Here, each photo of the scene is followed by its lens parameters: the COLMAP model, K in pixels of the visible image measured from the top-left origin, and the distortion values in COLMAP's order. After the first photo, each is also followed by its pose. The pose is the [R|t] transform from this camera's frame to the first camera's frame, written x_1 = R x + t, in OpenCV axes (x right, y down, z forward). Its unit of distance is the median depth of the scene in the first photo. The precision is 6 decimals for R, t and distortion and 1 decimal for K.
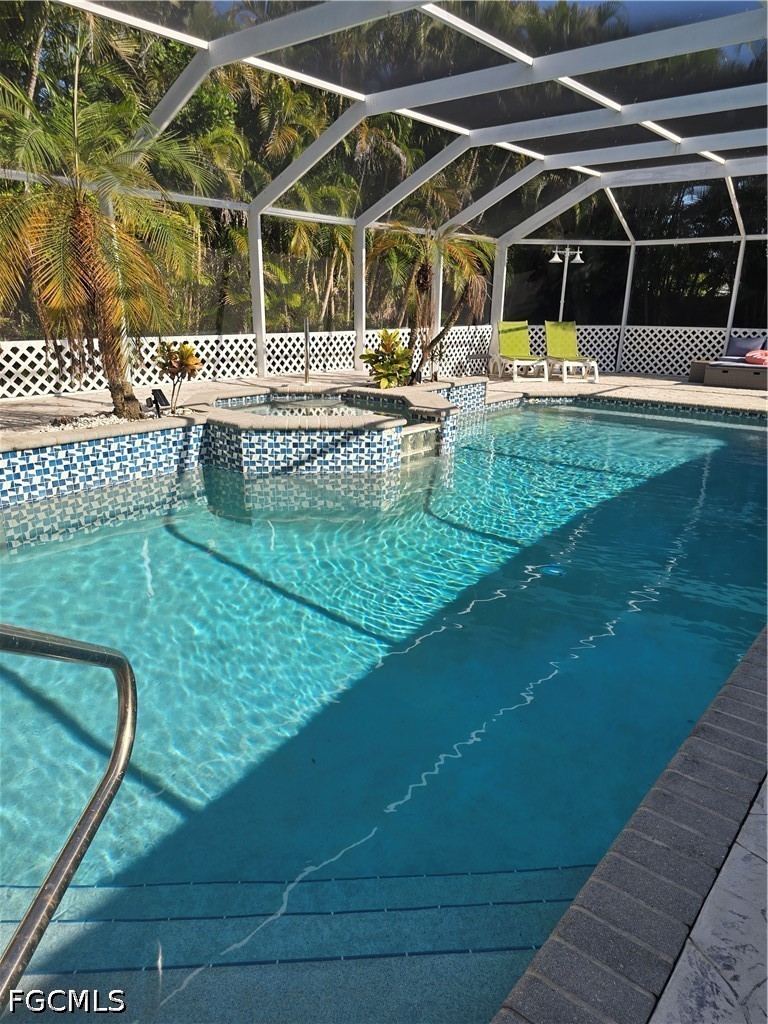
lens RADIAL K [[690.0, 0, 359.6], [0, 690.0, 518.8], [0, 0, 1]] dist [0.056640, -0.059815]
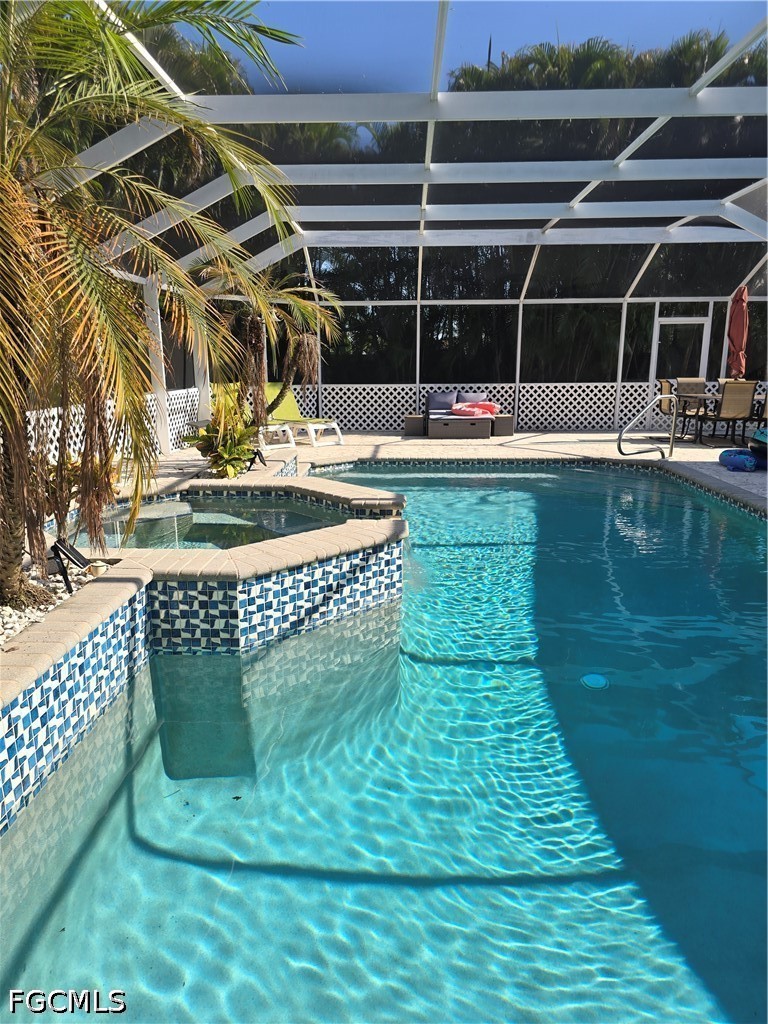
lens RADIAL K [[690.0, 0, 377.5], [0, 690.0, 523.1], [0, 0, 1]] dist [0.056640, -0.059815]
pose [[0.777384, -0.158449, 0.608743, -0.300996], [0.199157, 0.979967, 0.000744, -0.105715], [-0.596666, 0.120657, 0.793367, 0.298513]]
